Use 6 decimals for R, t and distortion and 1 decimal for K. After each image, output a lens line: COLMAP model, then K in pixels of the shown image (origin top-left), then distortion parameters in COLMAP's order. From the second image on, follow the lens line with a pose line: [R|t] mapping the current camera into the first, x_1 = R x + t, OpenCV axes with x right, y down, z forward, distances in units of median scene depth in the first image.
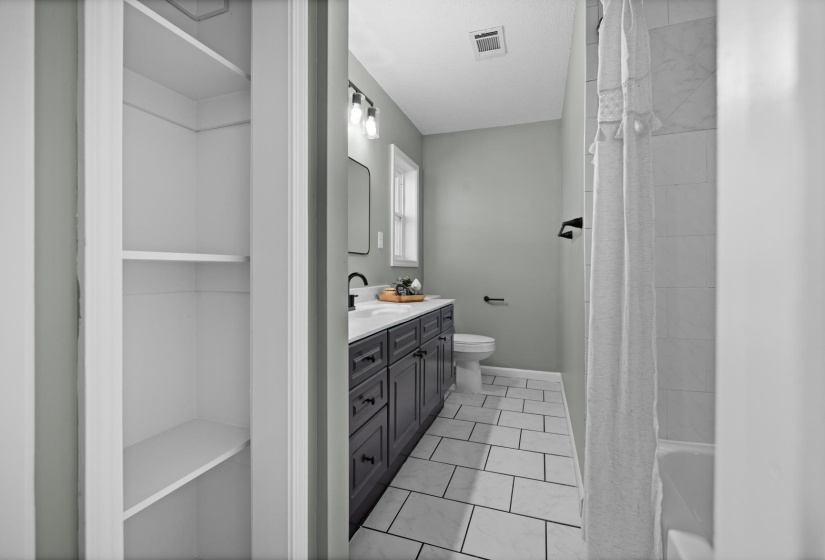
lens RADIAL K [[368.9, 0, 409.6], [0, 368.9, 271.9], [0, 0, 1]] dist [0.004780, 0.000155]
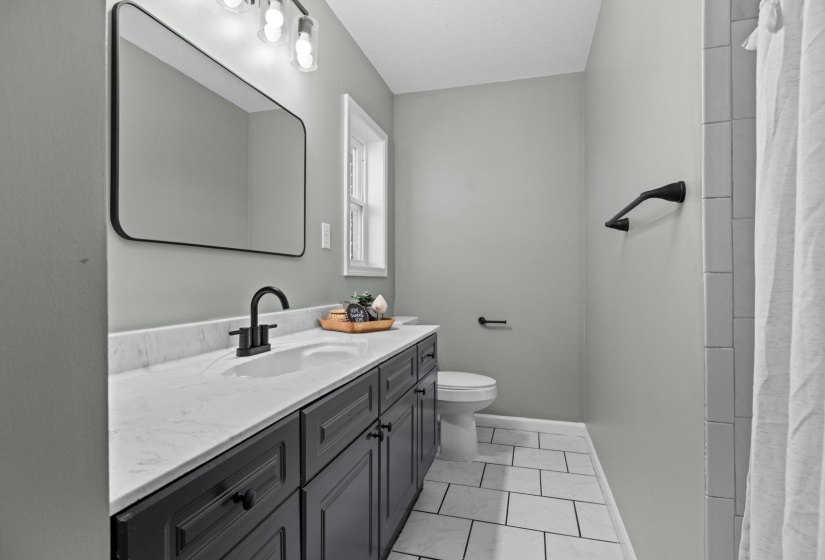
lens RADIAL K [[419.1, 0, 411.5], [0, 419.1, 281.9], [0, 0, 1]] dist [-0.000583, -0.000006]
pose [[0.998060, -0.002441, 0.062206, 0.025545], [0.002522, 0.999996, -0.001218, -0.003007], [-0.062203, 0.001372, 0.998063, 0.243219]]
